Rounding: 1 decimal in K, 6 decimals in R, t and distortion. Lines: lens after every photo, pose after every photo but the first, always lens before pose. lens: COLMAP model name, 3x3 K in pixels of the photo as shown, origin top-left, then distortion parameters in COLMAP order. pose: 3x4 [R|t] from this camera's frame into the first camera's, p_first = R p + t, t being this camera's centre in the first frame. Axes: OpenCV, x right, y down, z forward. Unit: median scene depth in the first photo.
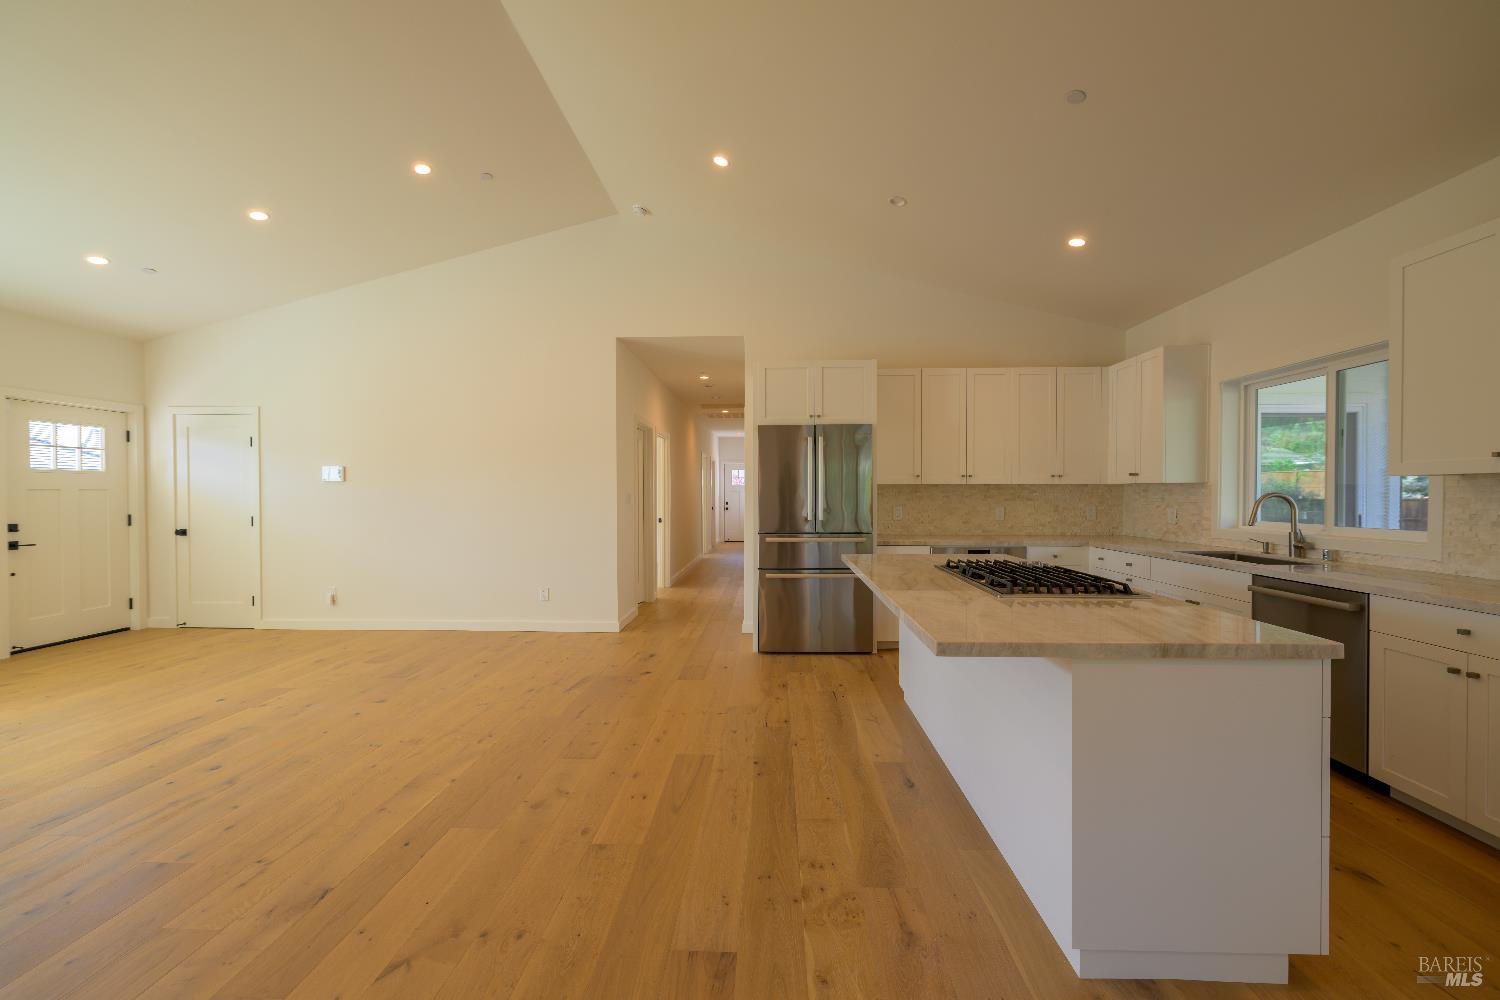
lens RADIAL K [[591.5, 0, 750.0], [0, 591.5, 500.0], [0, 0, 1]] dist [-0.000588, -0.000194]
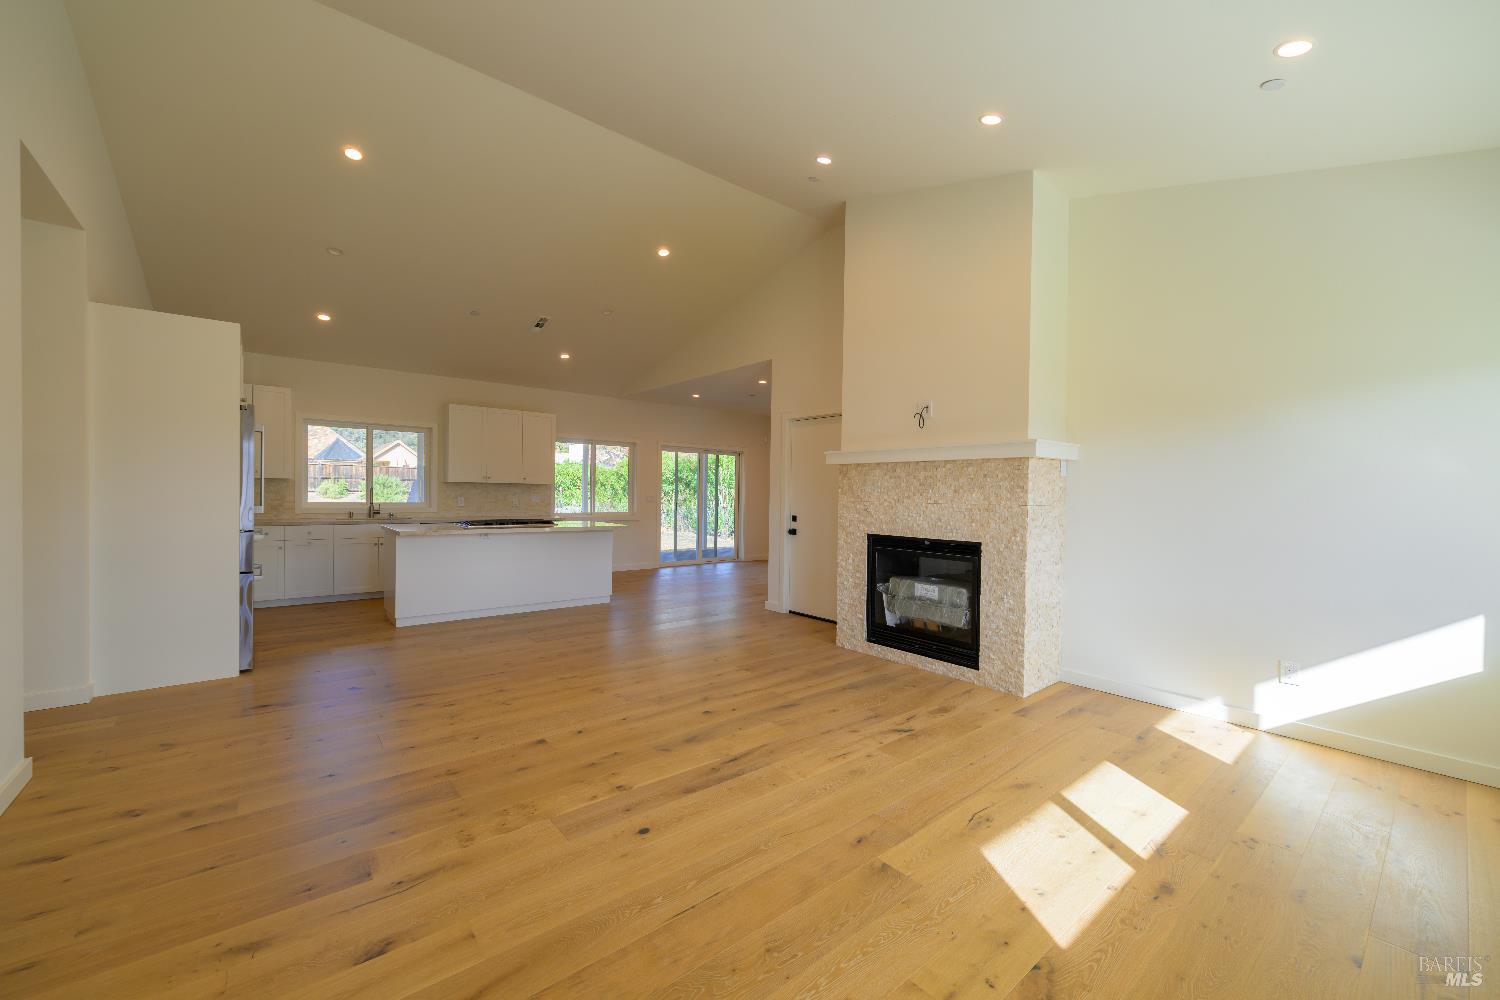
lens RADIAL K [[586.1, 0, 750.0], [0, 586.1, 500.0], [0, 0, 1]] dist [0.001922, -0.000177]
pose [[-0.669268, -0.017702, 0.742810, -1.115031], [-0.005810, 0.999810, 0.018592, -0.009076], [-0.742998, 0.008127, -0.669244, 1.045453]]
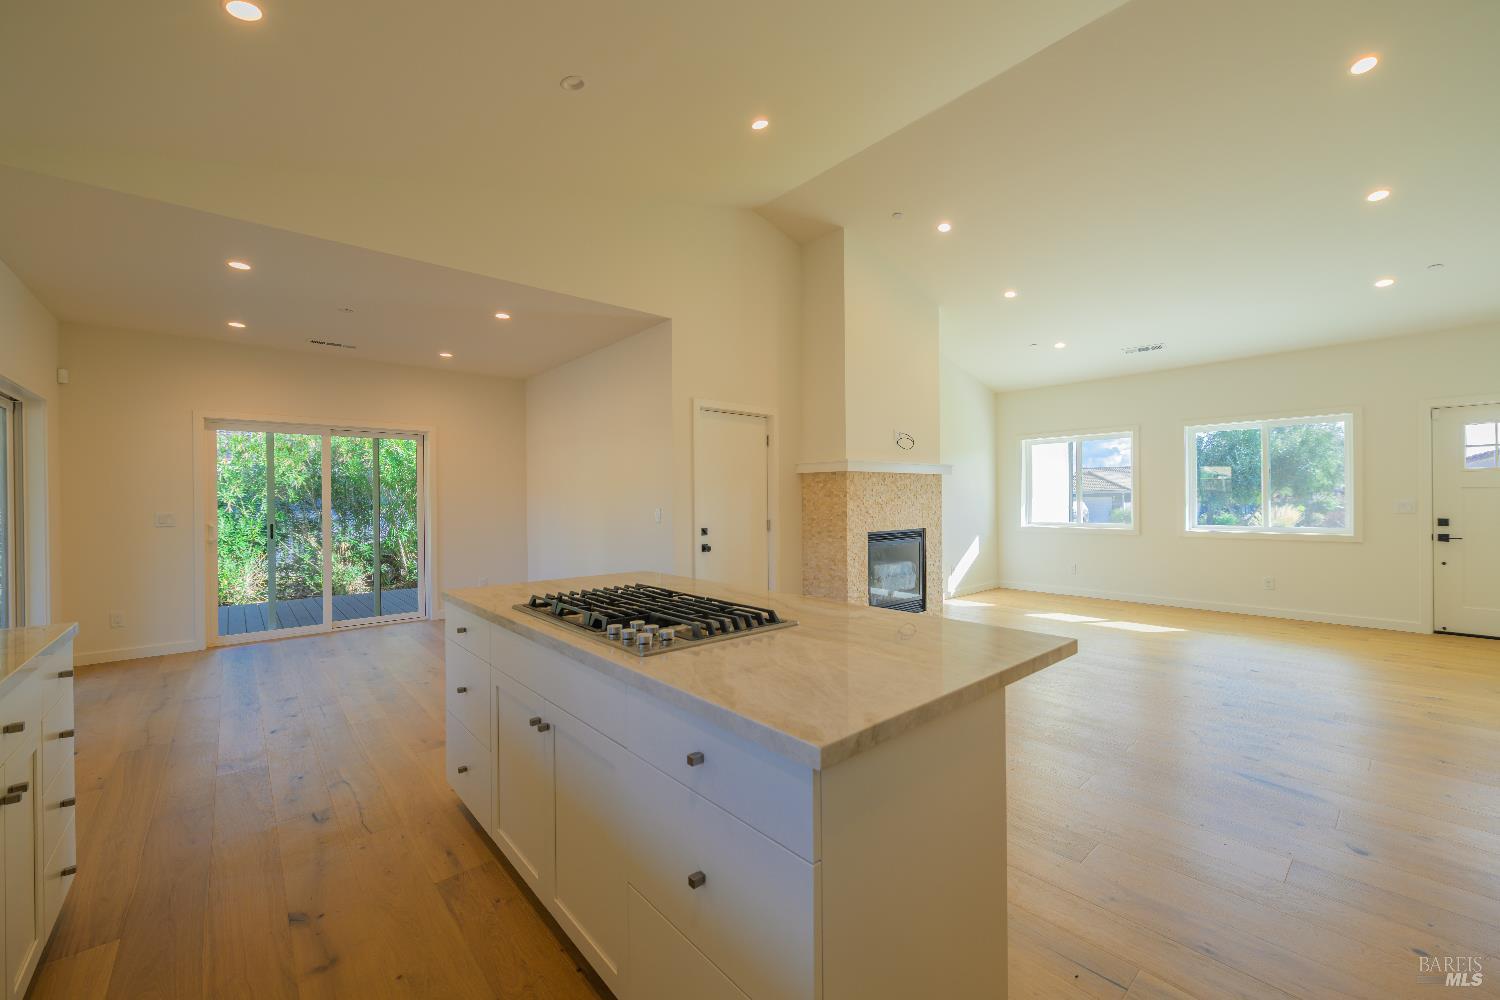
lens RADIAL K [[587.6, 0, 750.7], [0, 587.6, 499.7], [0, 0, 1]] dist [-0.000087, 0.000014]
pose [[-0.723568, 0.009428, -0.690189, 0.490198], [0.003573, 0.999944, 0.009913, -0.011550], [0.690244, 0.004706, -0.723561, 0.910518]]
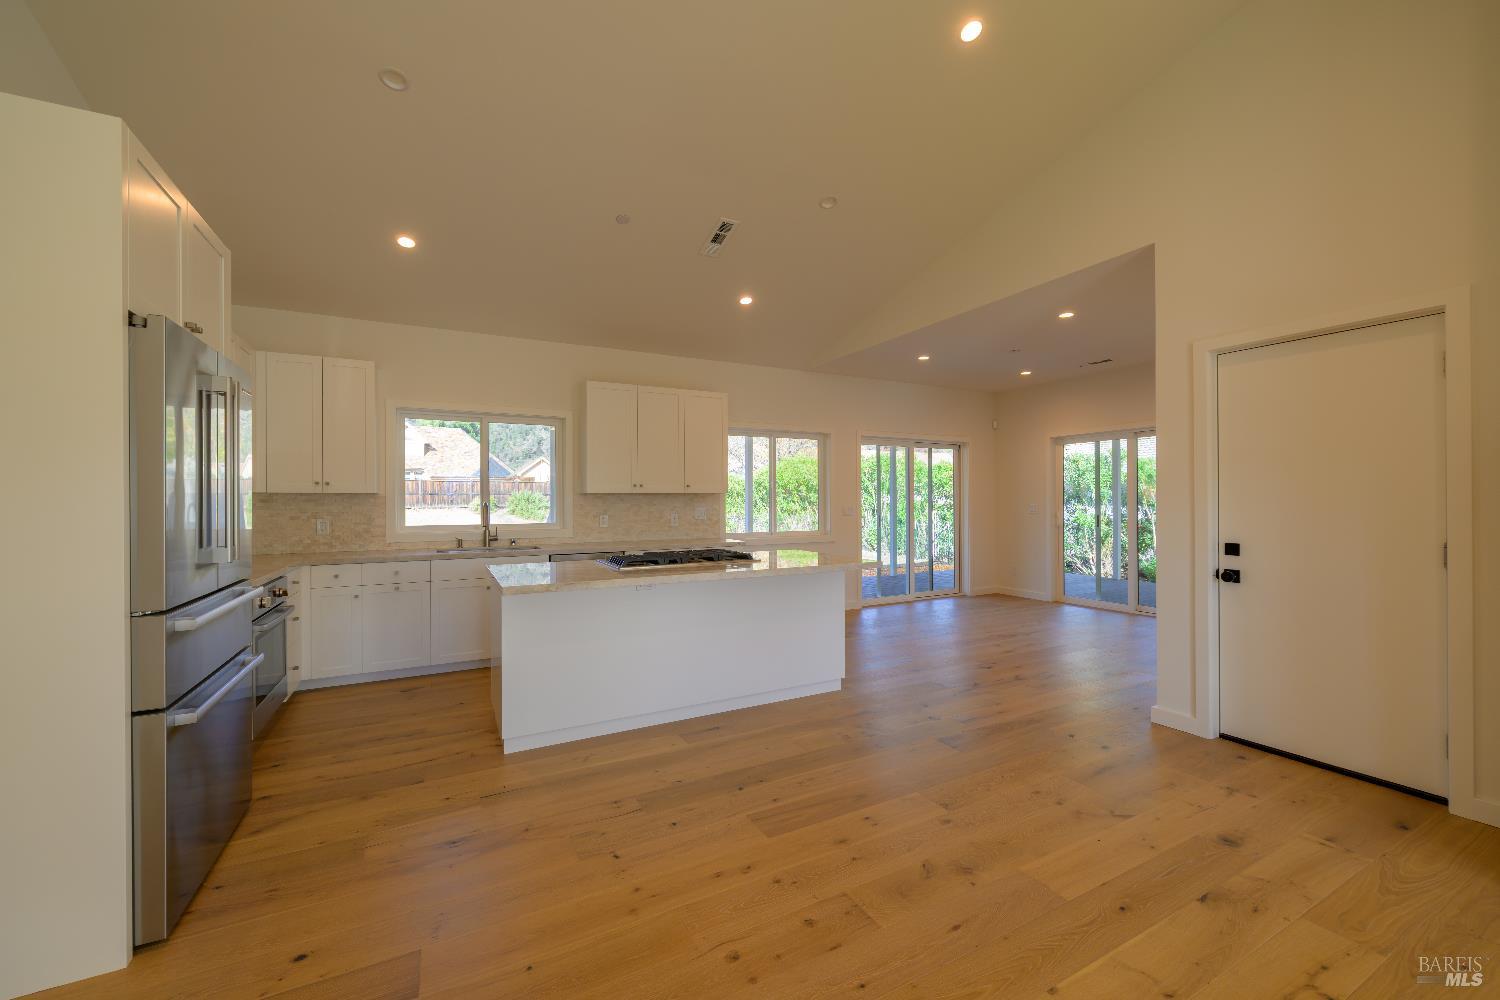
lens RADIAL K [[587.6, 0, 750.7], [0, 587.6, 499.7], [0, 0, 1]] dist [-0.000087, 0.000014]
pose [[-0.504830, 0.006841, 0.863192, -0.488026], [0.015817, 0.999874, 0.001327, -0.007979], [-0.863074, 0.014323, -0.504874, 0.879056]]
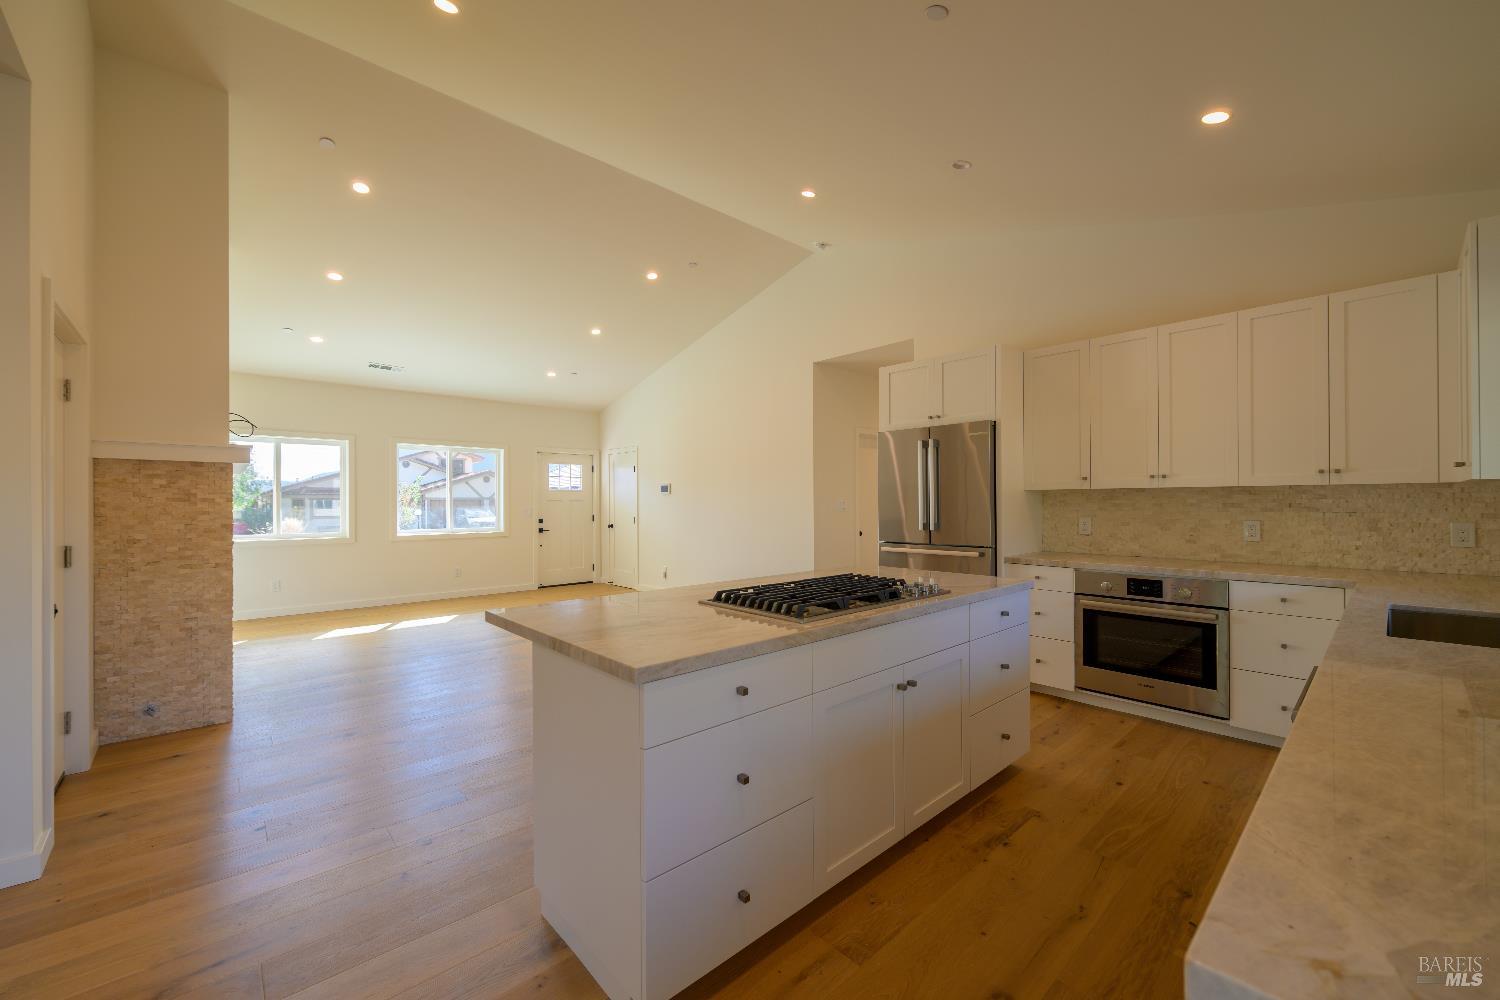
lens RADIAL K [[587.6, 0, 750.7], [0, 587.6, 499.7], [0, 0, 1]] dist [-0.000087, 0.000014]
pose [[0.702802, -0.005259, -0.711367, 0.567415], [-0.003892, 0.999929, -0.011238, -0.002240], [0.711375, 0.010666, 0.702731, 0.158539]]
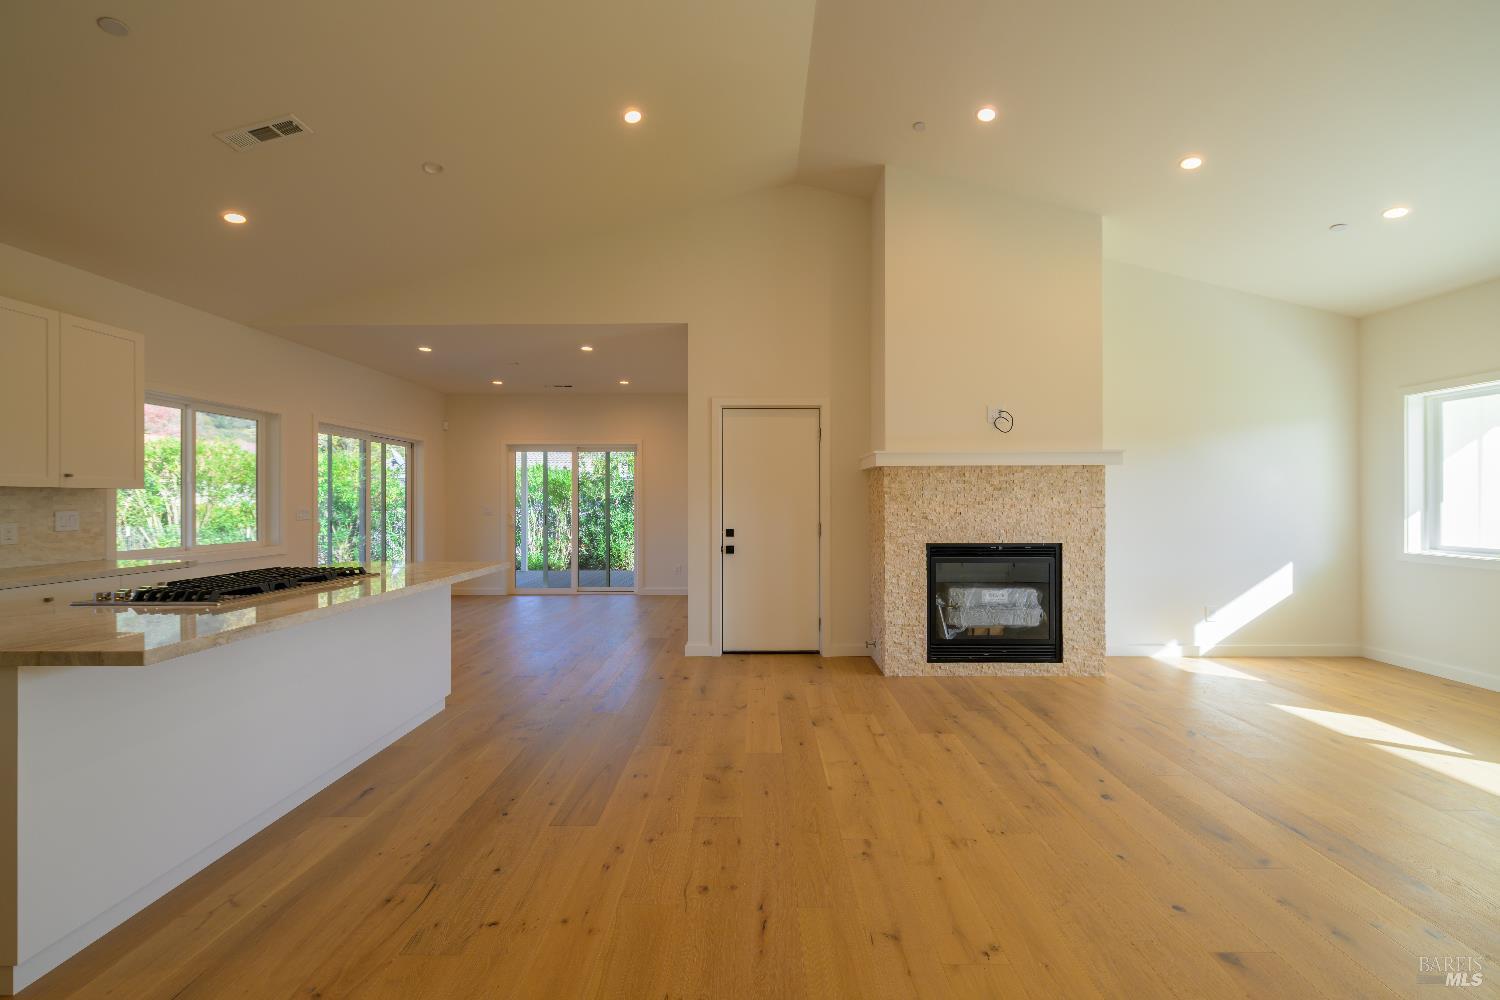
lens RADIAL K [[587.6, 0, 750.7], [0, 587.6, 499.7], [0, 0, 1]] dist [-0.000087, 0.000014]
pose [[-0.999551, 0.003388, -0.029755, -0.195217], [0.003153, 0.999964, 0.007913, -0.010002], [0.029781, 0.007816, -0.999526, 1.128432]]
